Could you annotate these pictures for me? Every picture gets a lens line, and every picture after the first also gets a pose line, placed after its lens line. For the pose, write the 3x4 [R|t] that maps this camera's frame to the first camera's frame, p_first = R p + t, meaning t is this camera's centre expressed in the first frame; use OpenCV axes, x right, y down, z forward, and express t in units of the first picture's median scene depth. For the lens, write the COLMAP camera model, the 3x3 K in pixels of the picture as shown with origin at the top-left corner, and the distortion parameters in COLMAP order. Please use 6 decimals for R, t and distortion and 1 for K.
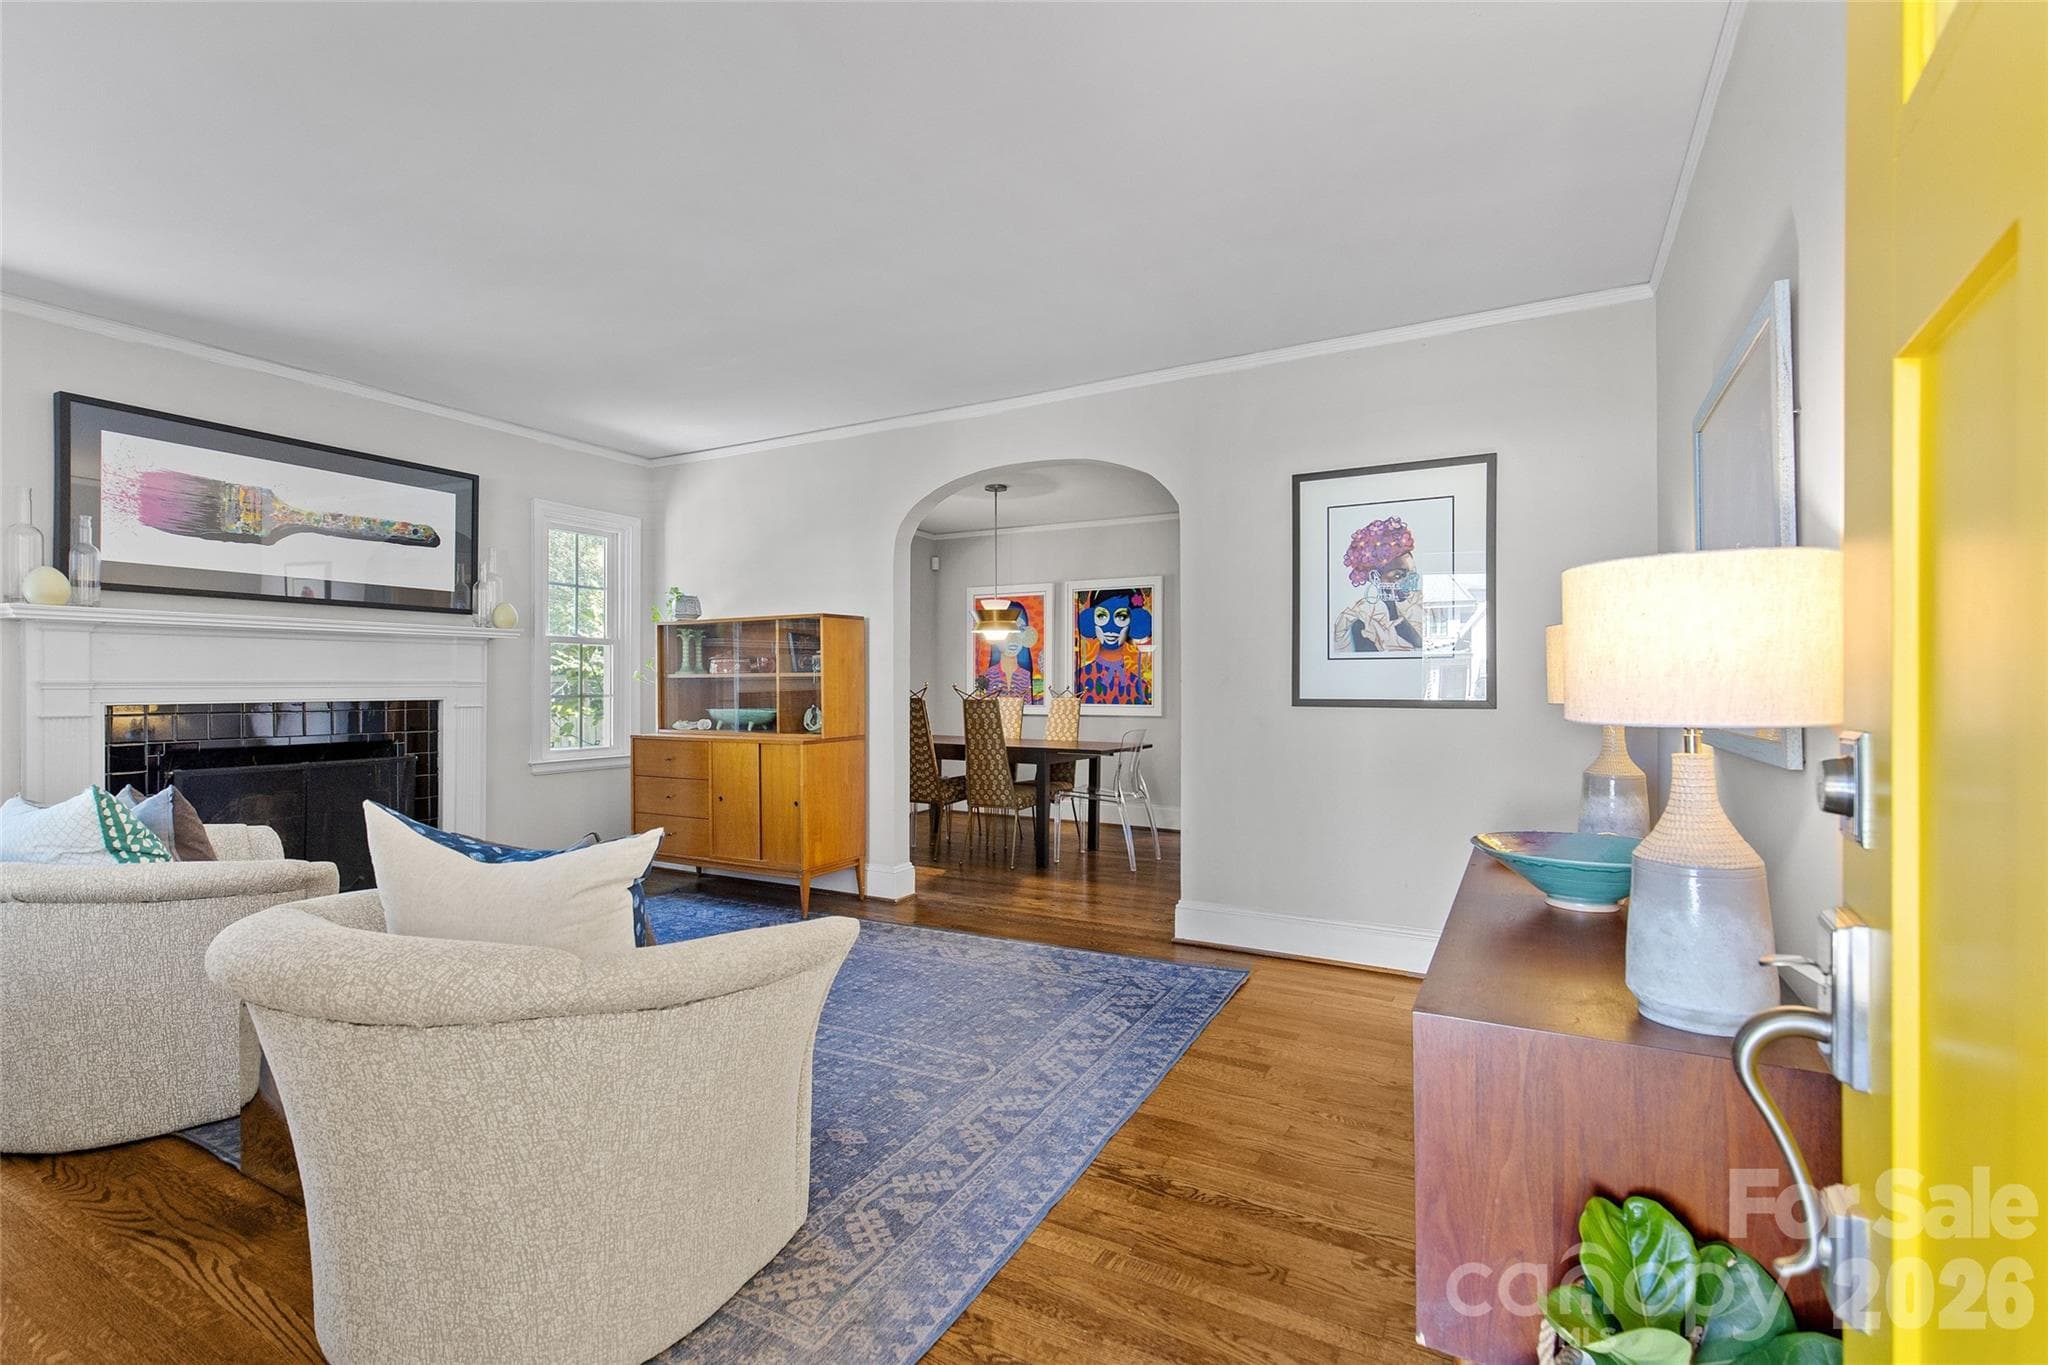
lens RADIAL K [[928.8, 0, 1011.0], [0, 928.8, 691.3], [0, 0, 1]] dist [0.002642, -0.000460]
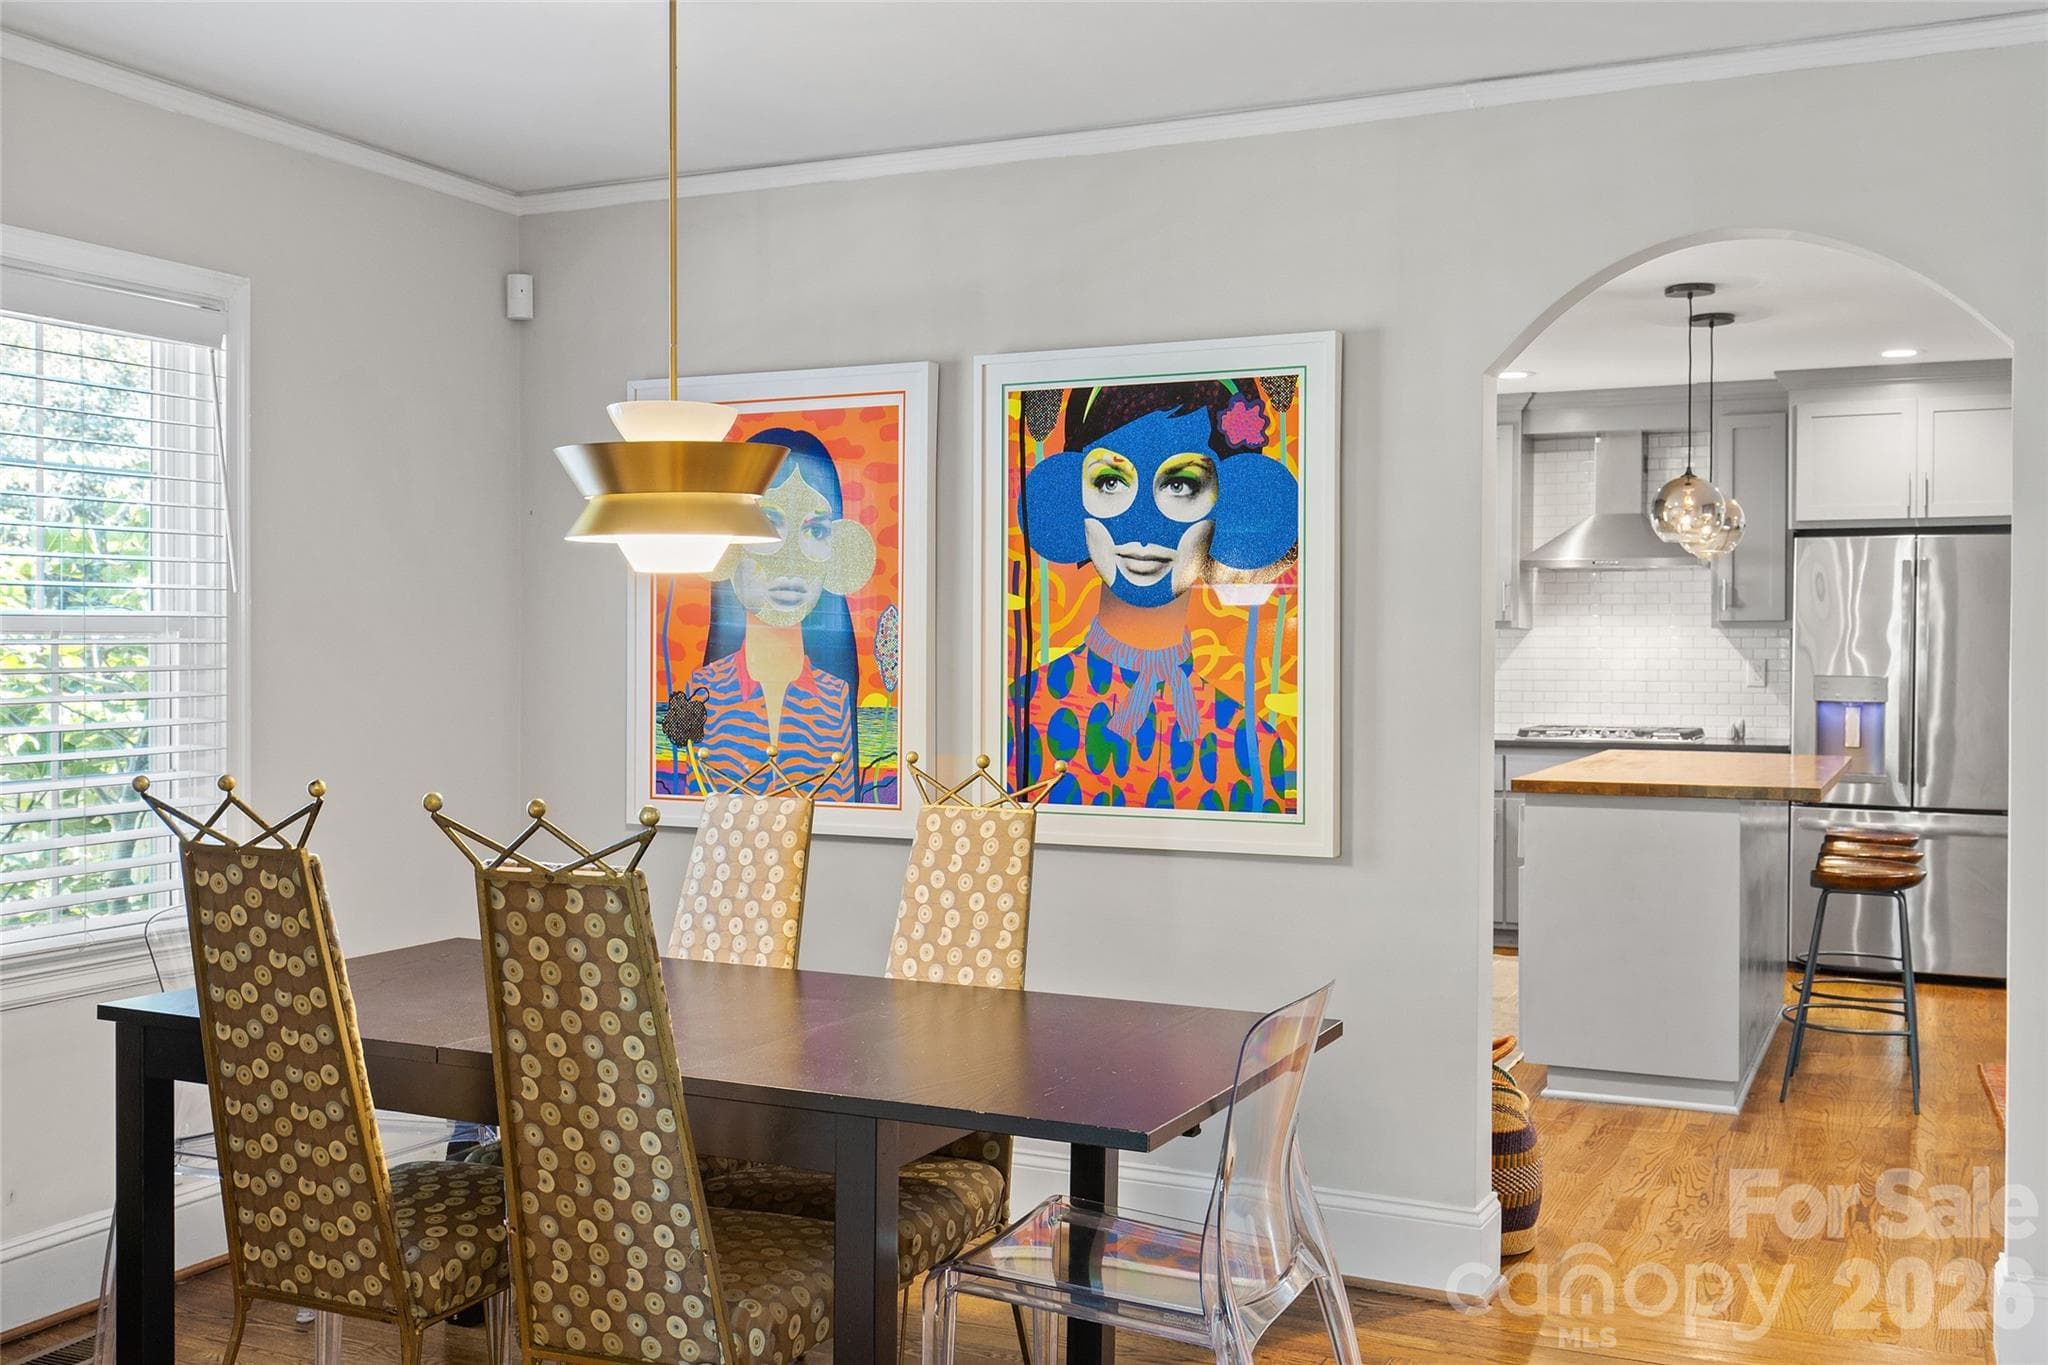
lens RADIAL K [[1971.9, 0, 962.6], [0, 1971.9, 668.6], [0, 0, 1]] dist [-0.015558, 0.000000]
pose [[0.998800, 0.001992, 0.048936, 0.028929], [-0.002323, 0.999975, 0.006703, -0.032654], [-0.048921, -0.006808, 0.998779, 0.461588]]
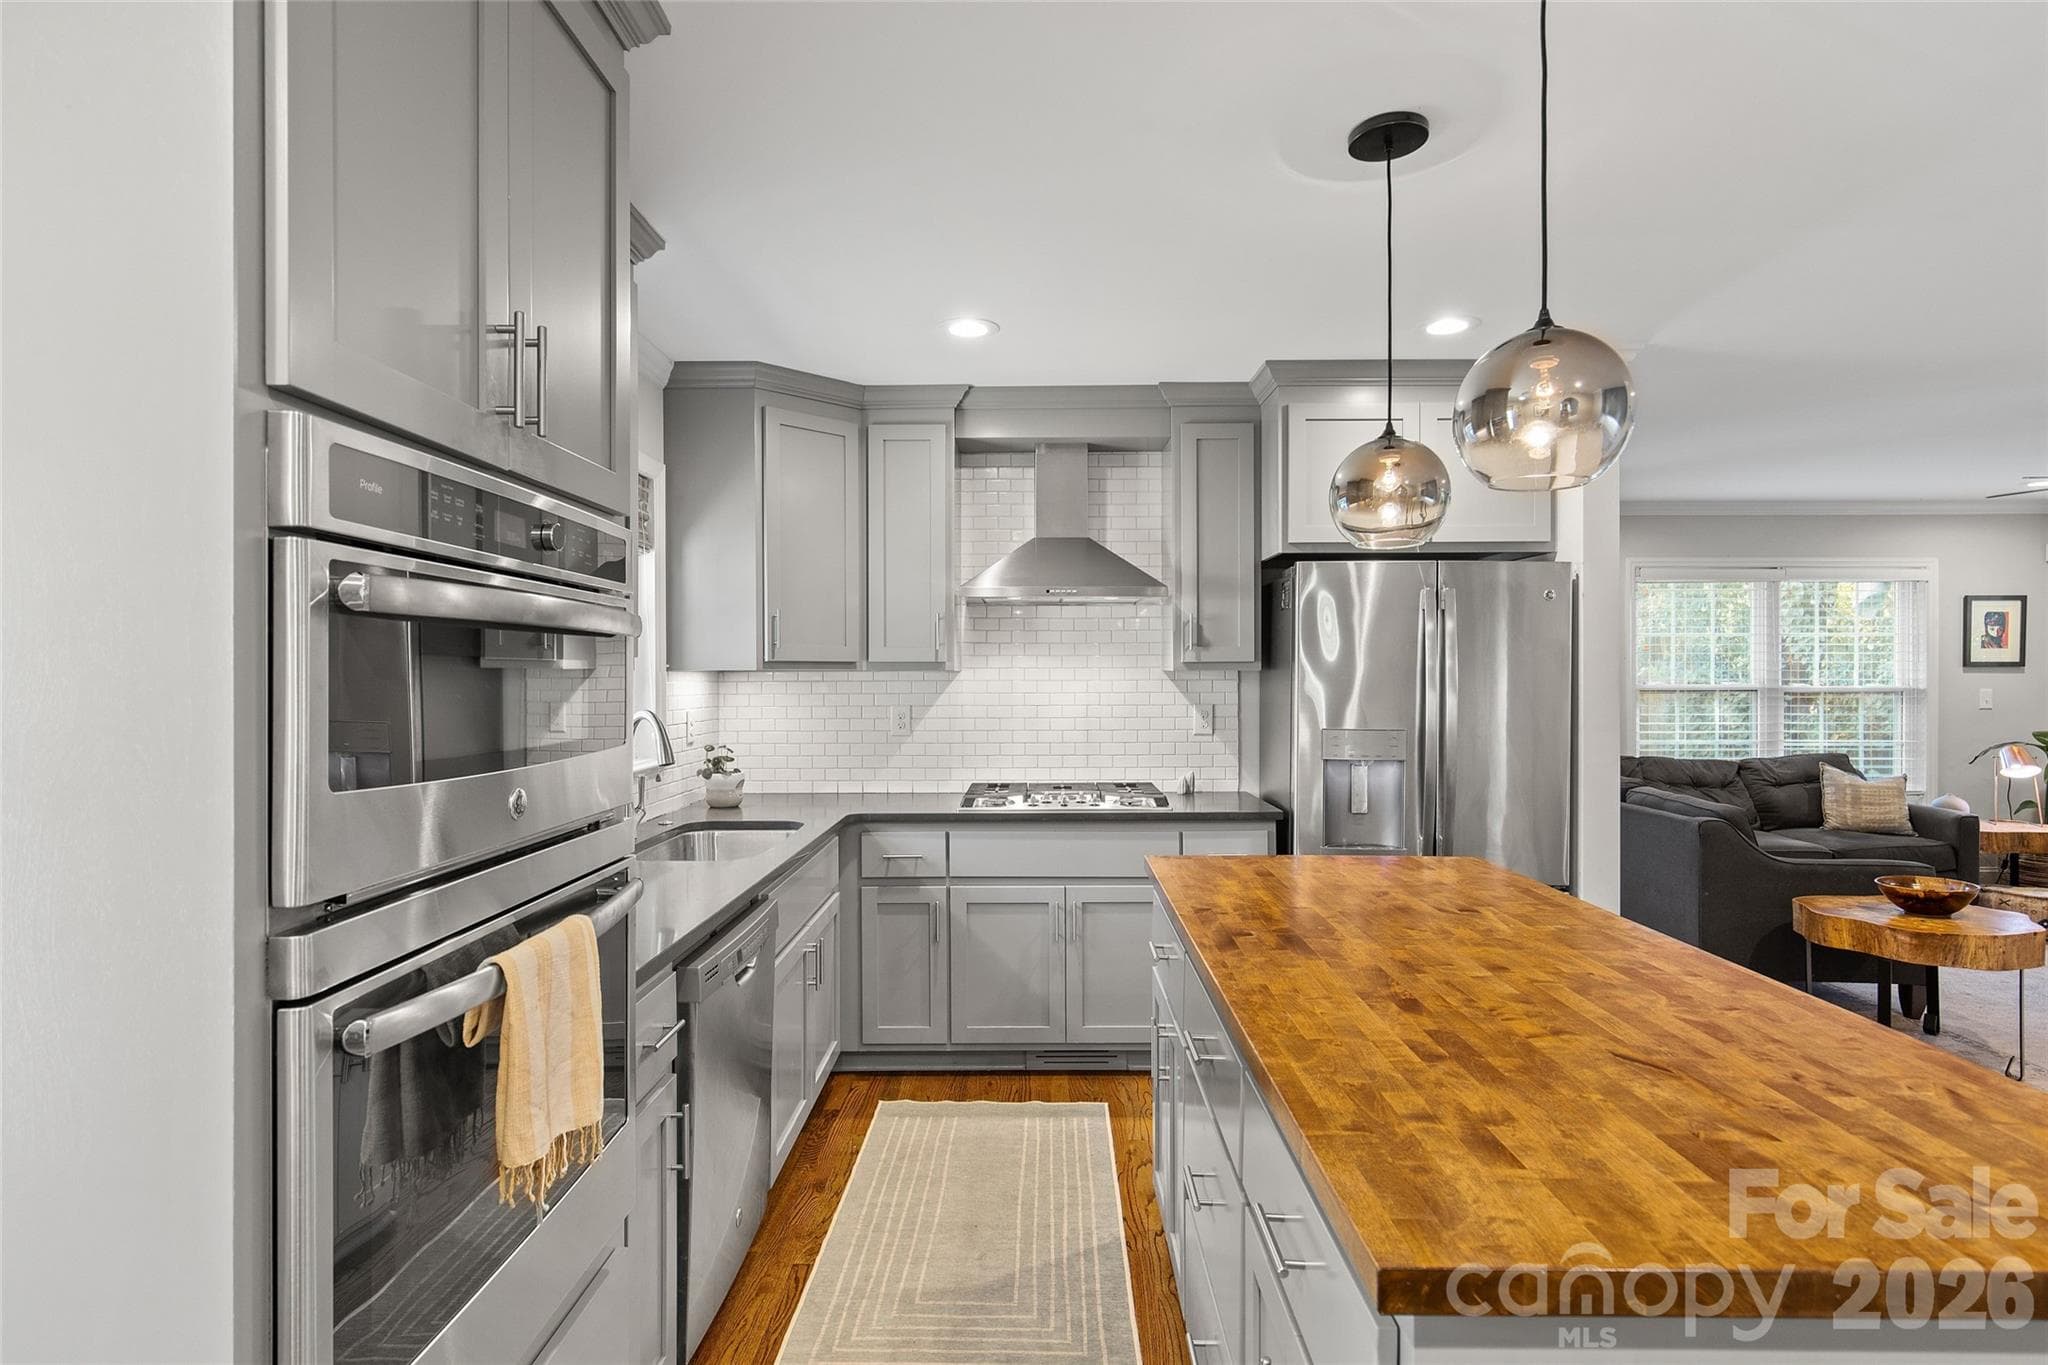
lens RADIAL K [[1042.7, 0, 1026.2], [0, 1042.7, 668.4], [0, 0, 1]] dist [-0.005811, -0.001530]
pose [[0.877479, 0.000502, 0.479615, 0.196999], [0.004838, 0.999939, -0.009897, -0.045144], [-0.479591, 0.011005, 0.877423, 1.129020]]
